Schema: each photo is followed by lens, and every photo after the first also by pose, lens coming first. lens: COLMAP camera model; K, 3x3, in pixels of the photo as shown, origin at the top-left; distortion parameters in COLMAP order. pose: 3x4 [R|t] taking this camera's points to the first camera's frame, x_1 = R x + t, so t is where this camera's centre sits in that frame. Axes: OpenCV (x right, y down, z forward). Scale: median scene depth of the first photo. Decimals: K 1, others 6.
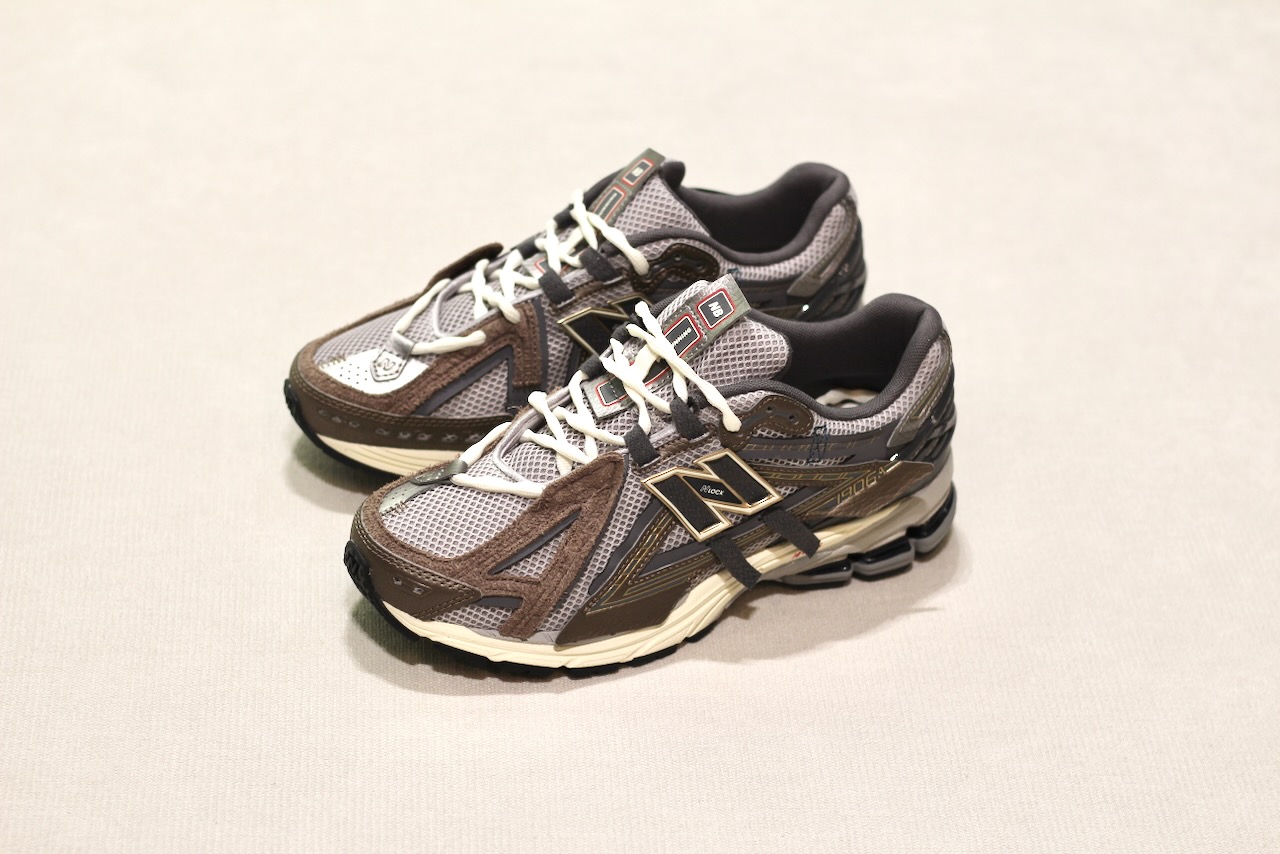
lens RADIAL K [[3152.7, 0, 622.6], [0, 3152.7, 372.1], [0, 0, 1]] dist [-0.104723, 0.000000]
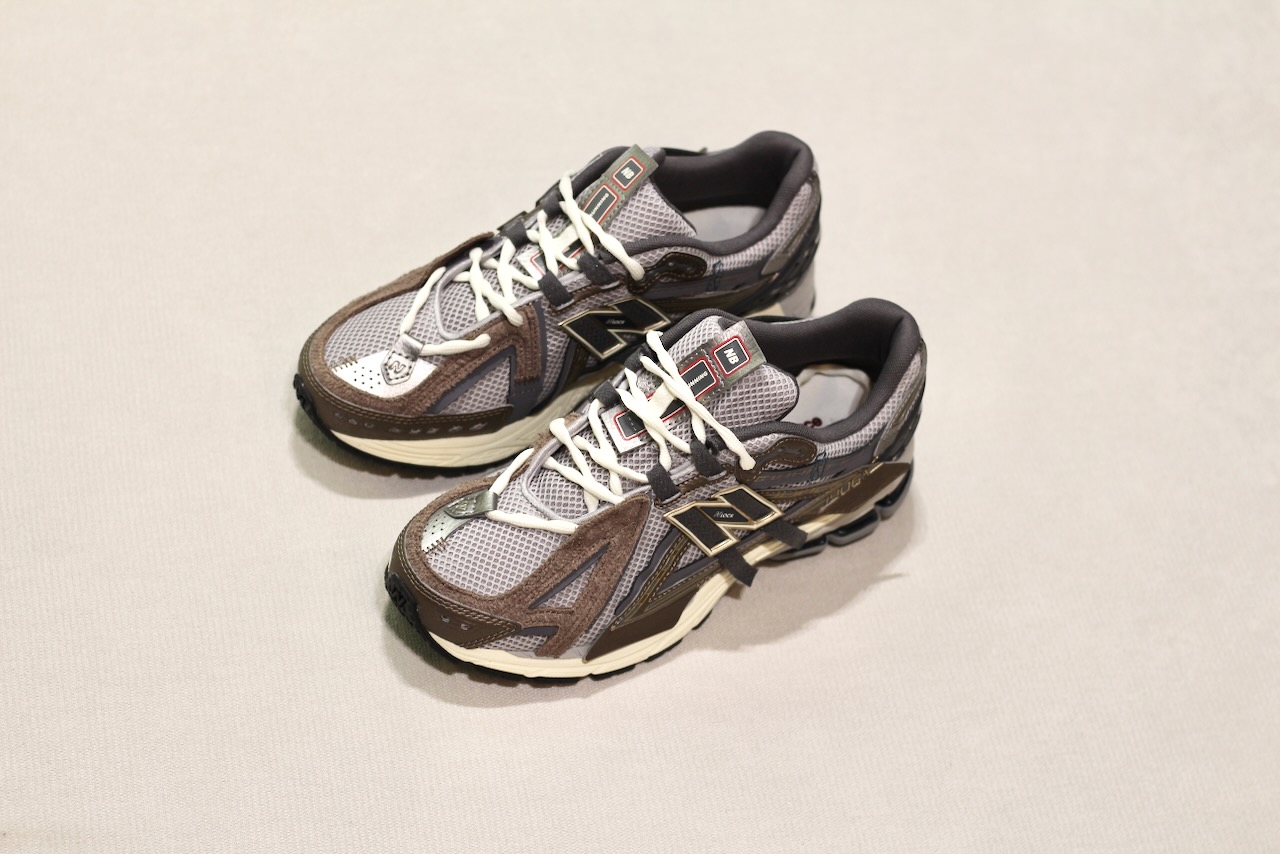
lens RADIAL K [[3152.7, 0, 647.6], [0, 3152.7, 428.7], [0, 0, 1]] dist [-0.104723, 0.000000]
pose [[0.987299, -0.033761, 0.155244, -0.166841], [-0.011657, 0.959133, 0.282715, -0.300608], [-0.158444, -0.280933, 0.946558, -0.021529]]
